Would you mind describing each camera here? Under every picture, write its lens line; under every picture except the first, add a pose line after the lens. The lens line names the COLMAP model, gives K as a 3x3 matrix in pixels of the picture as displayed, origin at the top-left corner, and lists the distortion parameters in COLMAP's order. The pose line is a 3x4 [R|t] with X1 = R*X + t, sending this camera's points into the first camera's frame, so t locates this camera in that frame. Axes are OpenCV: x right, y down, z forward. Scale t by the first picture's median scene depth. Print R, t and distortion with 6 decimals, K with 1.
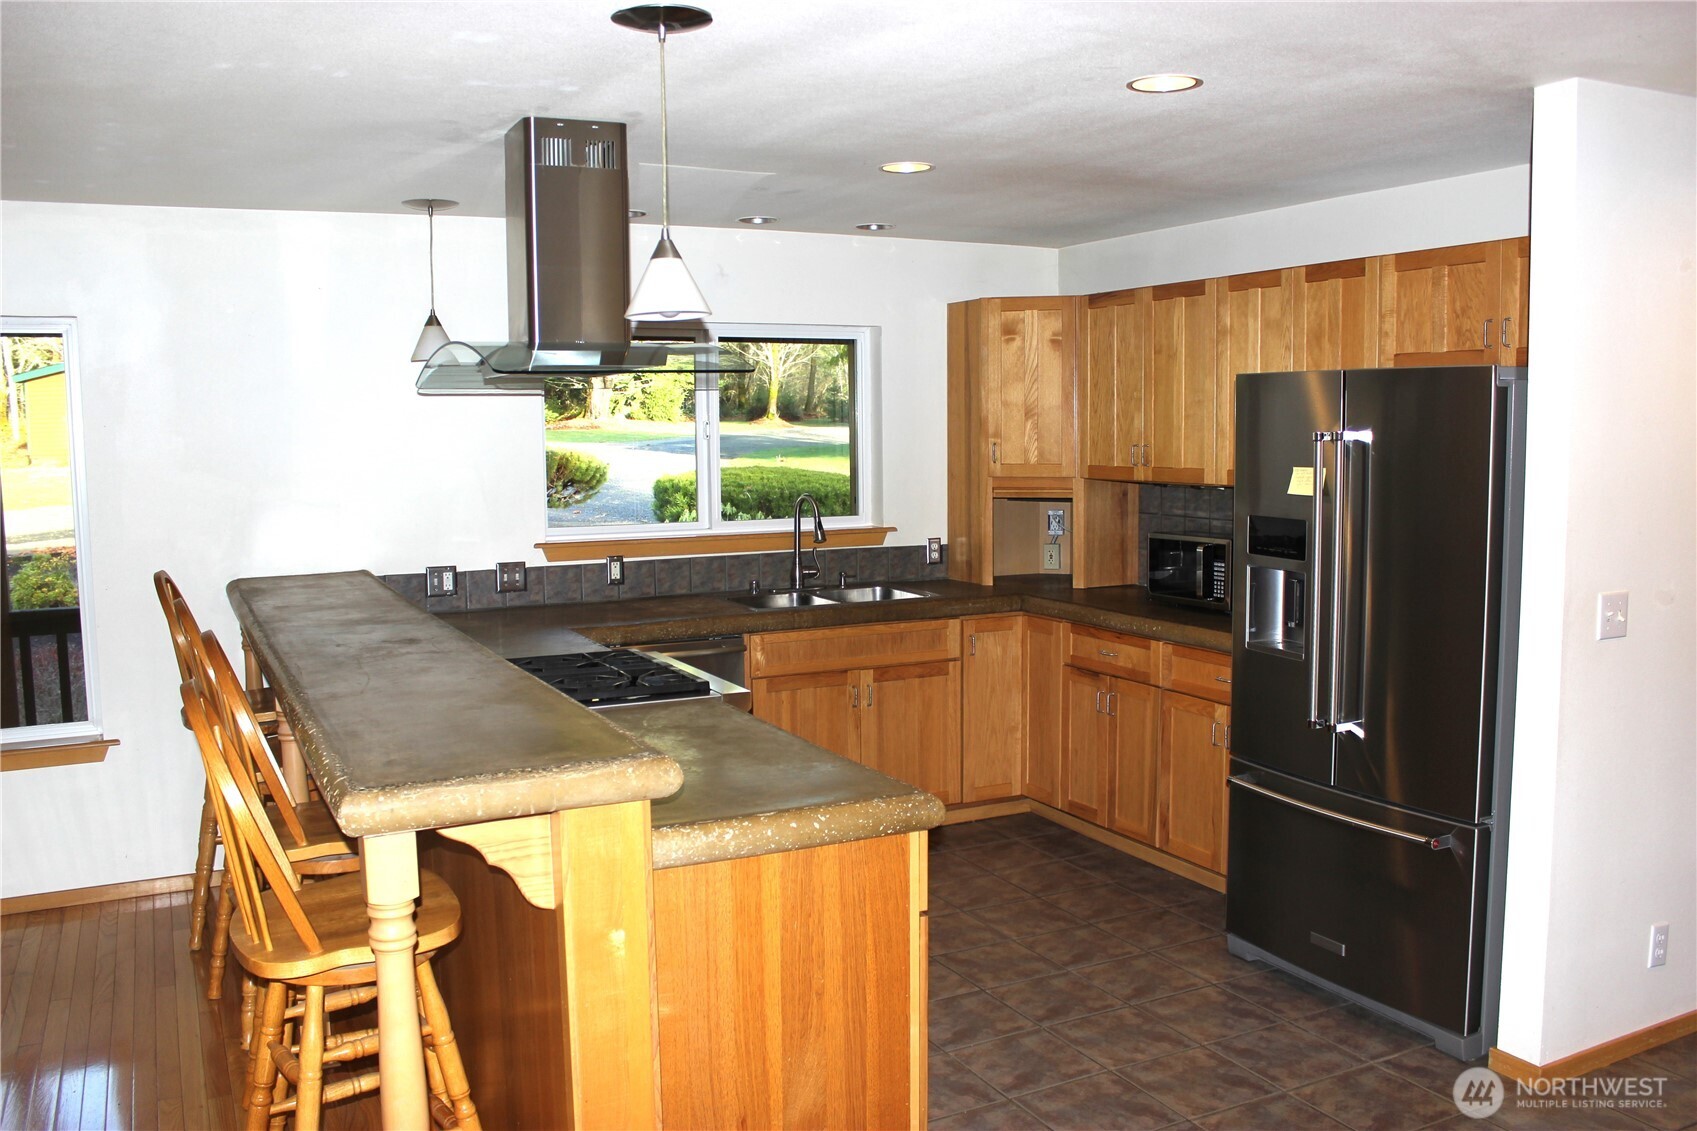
lens RADIAL K [[1412.3, 0, 850.3], [0, 1412.3, 575.2], [0, 0, 1]] dist [-0.167672, 0.151495]
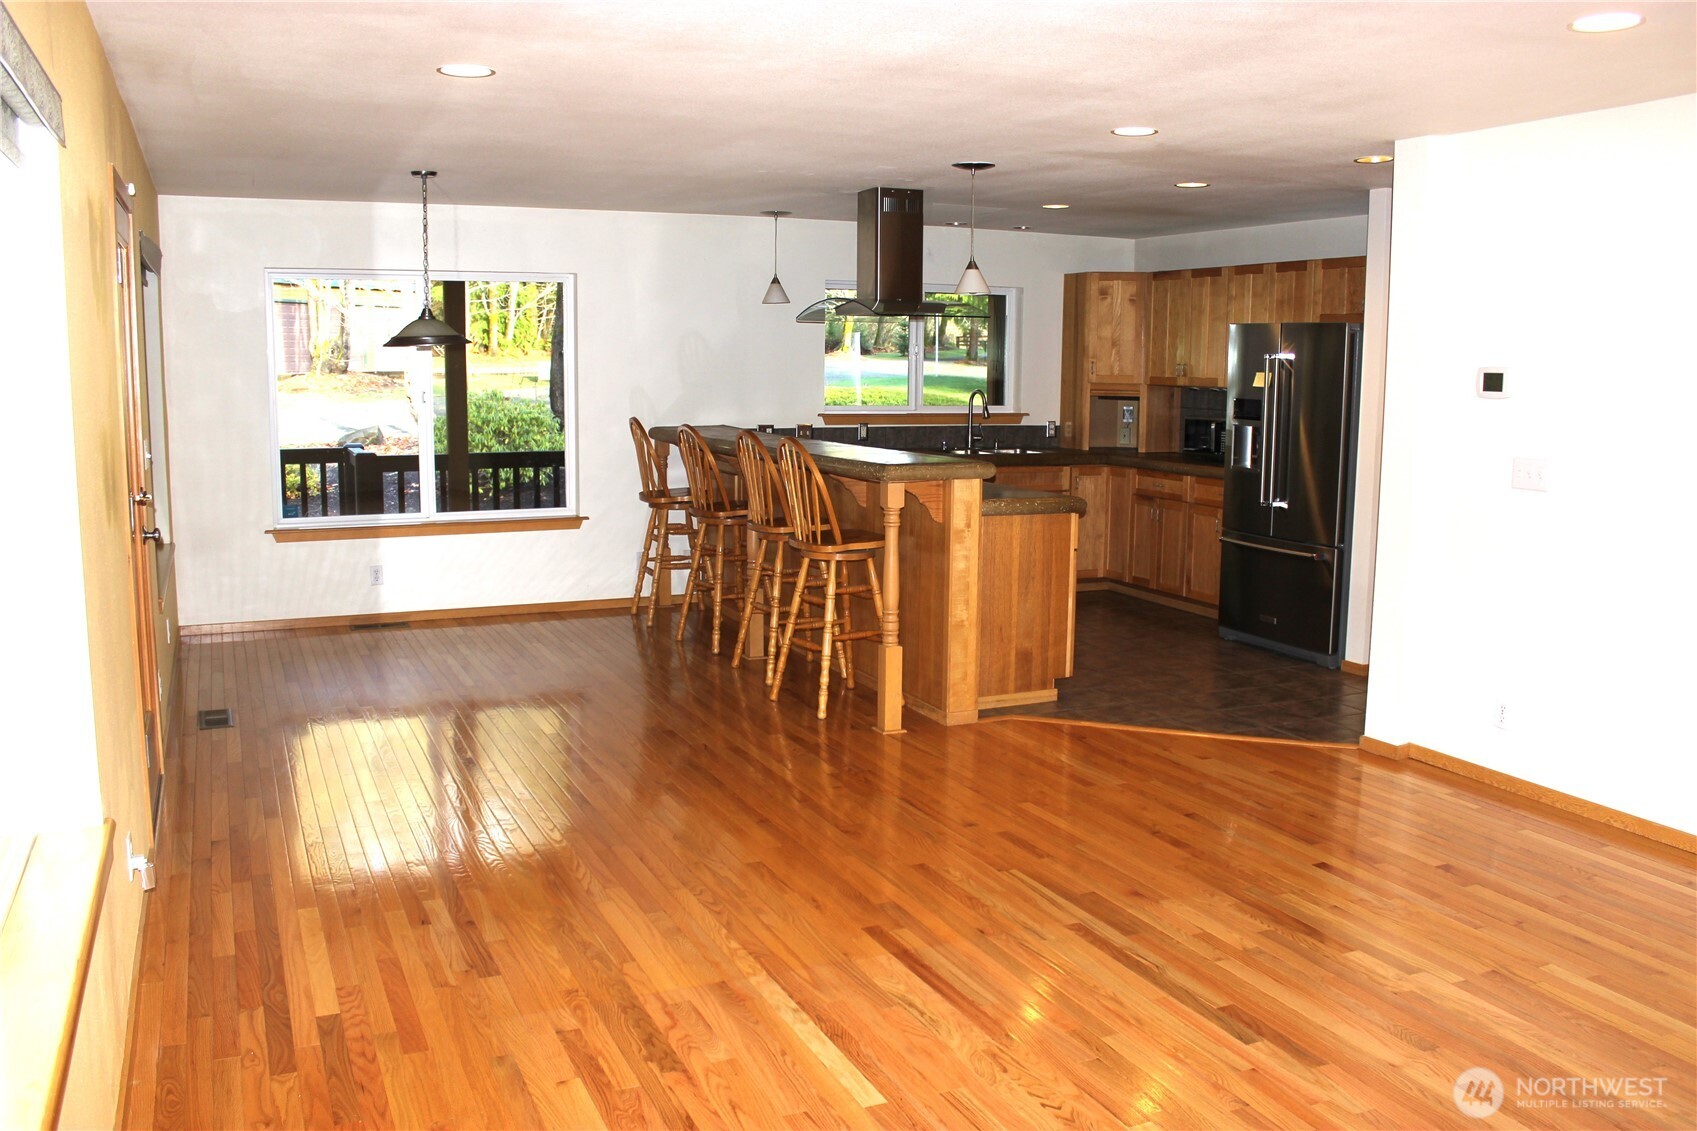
lens RADIAL K [[1412.3, 0, 850.3], [0, 1412.3, 575.2], [0, 0, 1]] dist [-0.167672, 0.151495]
pose [[0.998890, 0.025551, -0.039581, -0.118131], [-0.023701, 0.998636, 0.046530, 0.092616], [0.040716, -0.045540, 0.998132, -0.704986]]
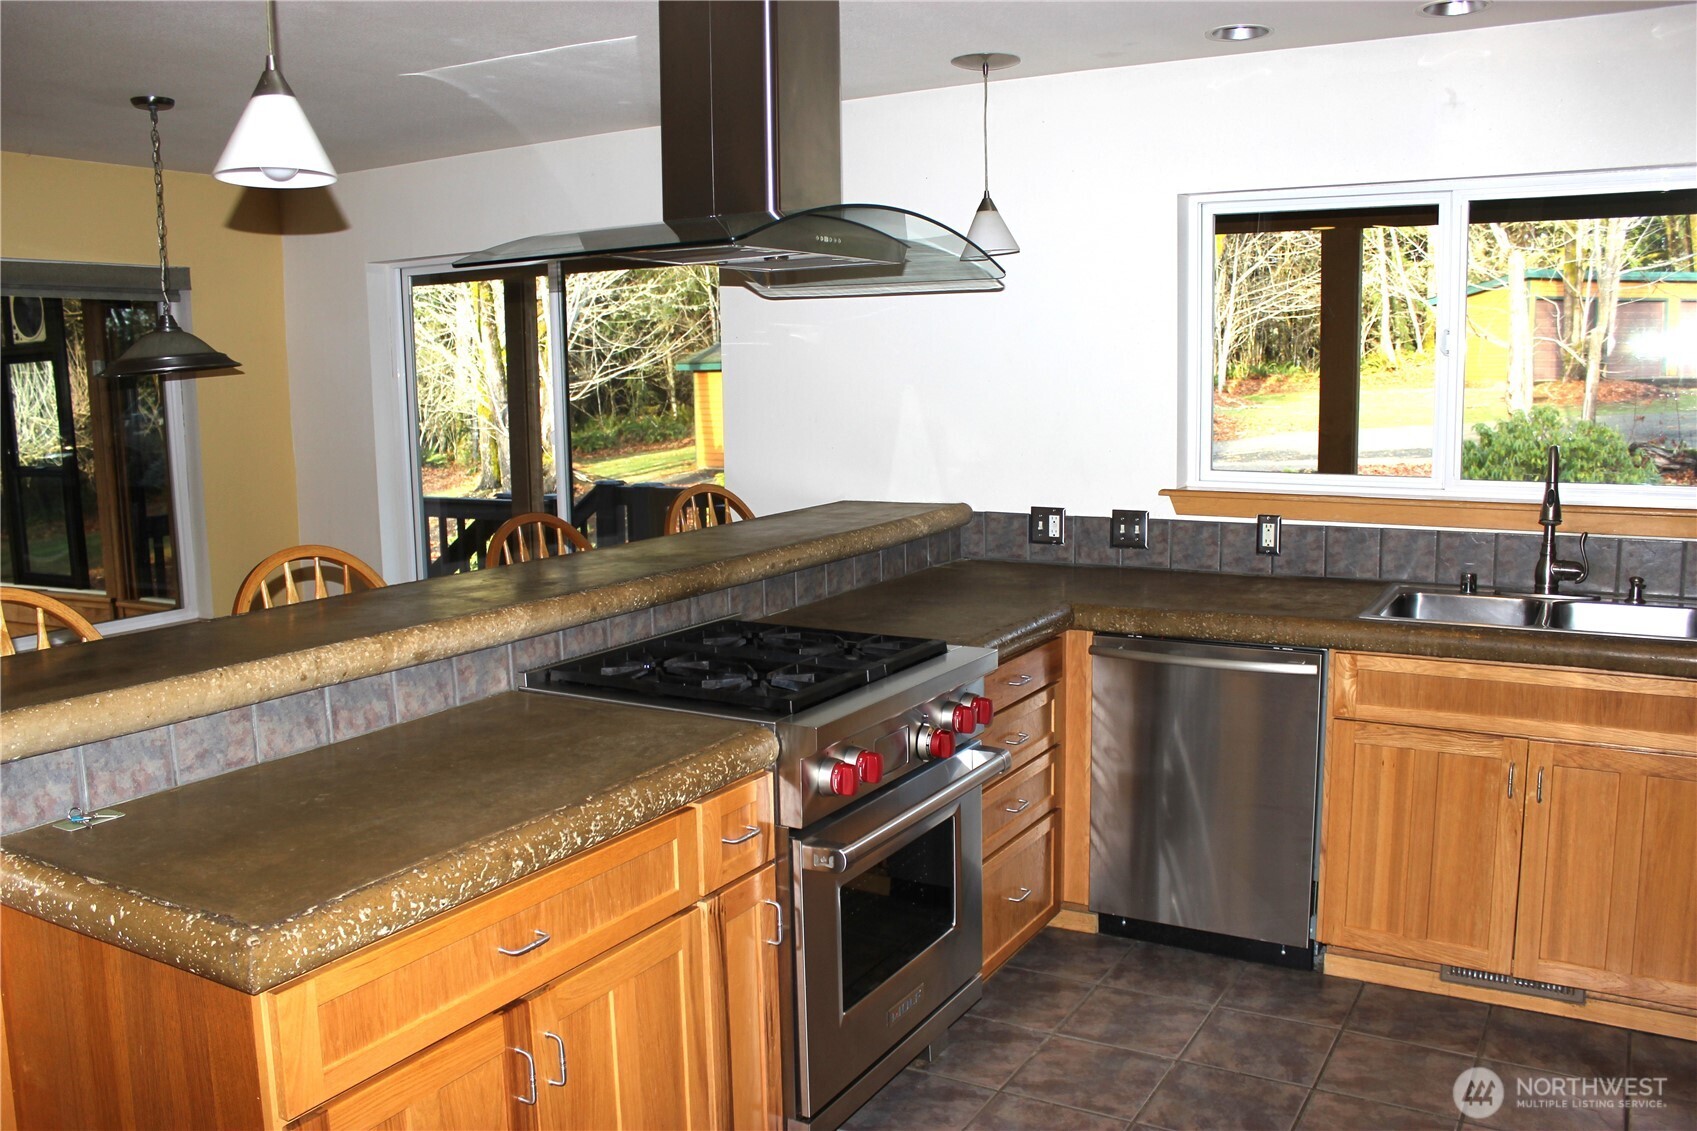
lens RADIAL K [[1412.3, 0, 850.3], [0, 1412.3, 575.2], [0, 0, 1]] dist [-0.167672, 0.151495]
pose [[0.545255, 0.123389, -0.829139, 0.330028], [-0.077034, 0.992298, 0.097011, -0.037846], [0.834723, 0.010976, 0.550560, 0.444162]]
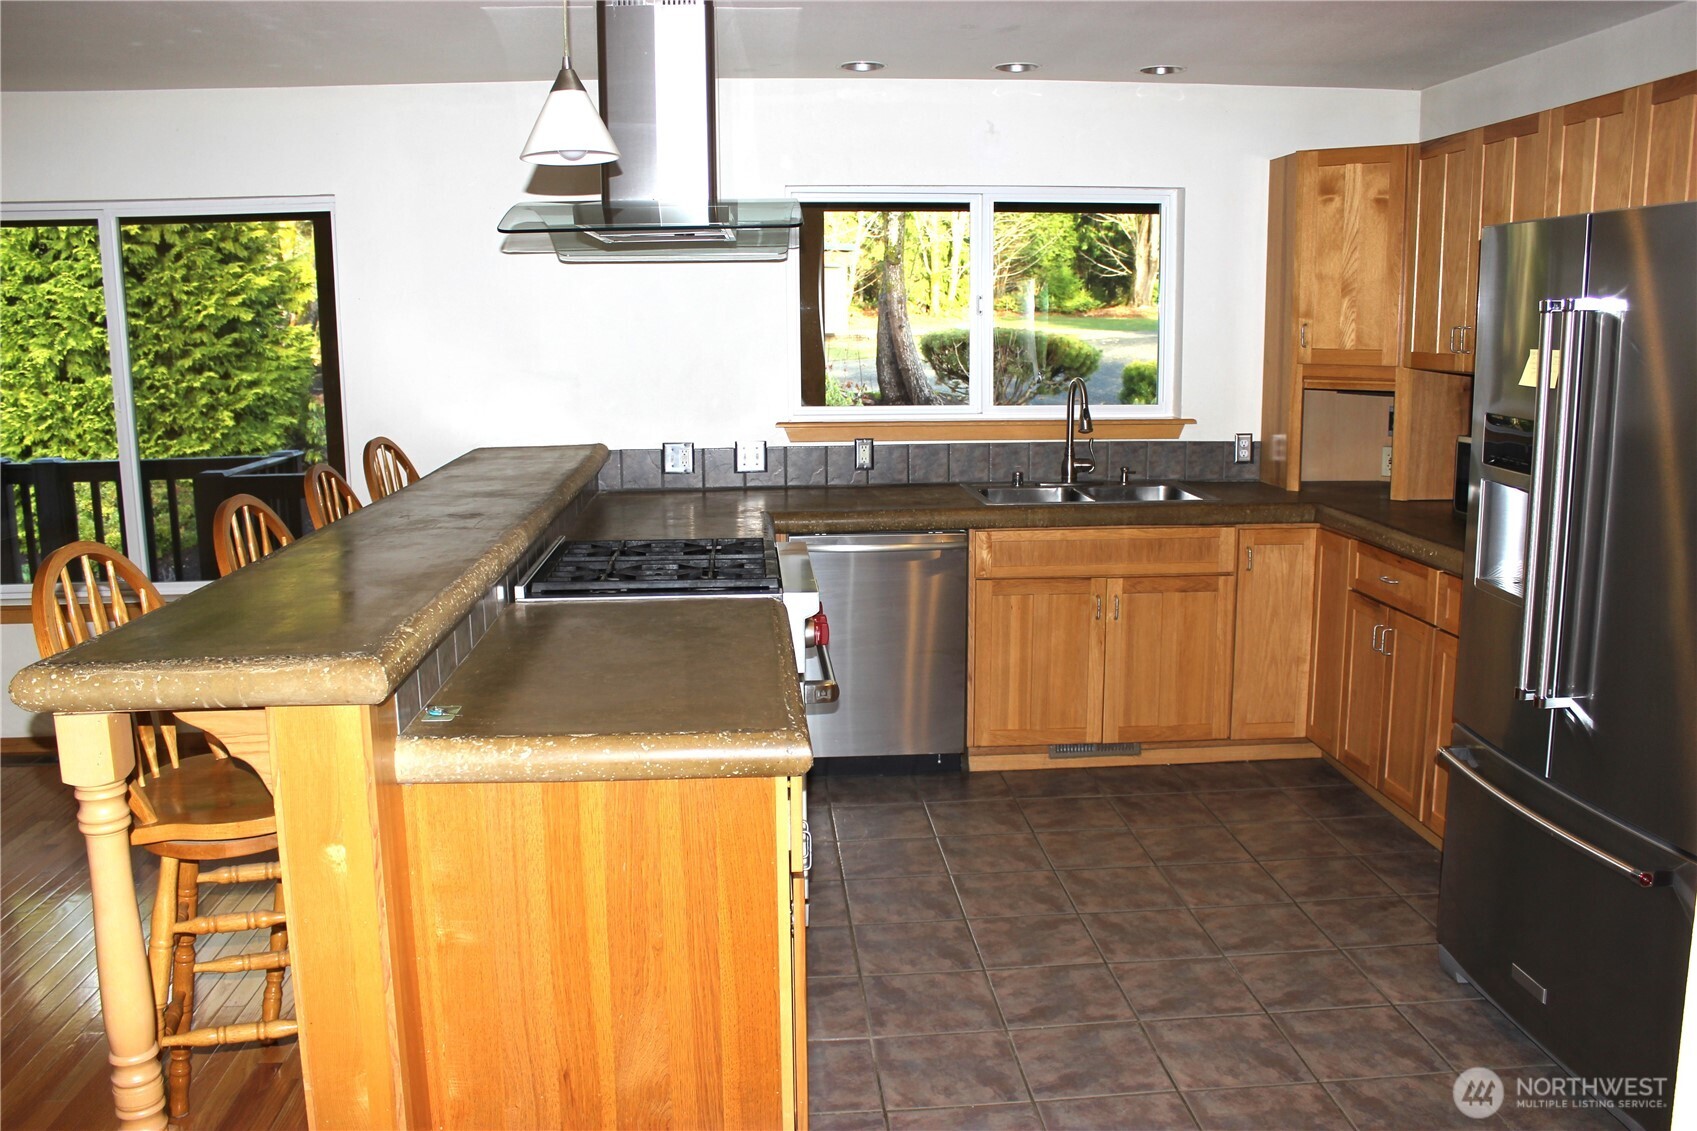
lens RADIAL K [[1412.3, 0, 850.3], [0, 1412.3, 575.2], [0, 0, 1]] dist [-0.167672, 0.151495]
pose [[0.924149, 0.070579, -0.375456, 0.192205], [-0.041005, 0.995434, 0.086192, -0.003993], [0.379825, -0.064259, 0.922824, 0.129889]]
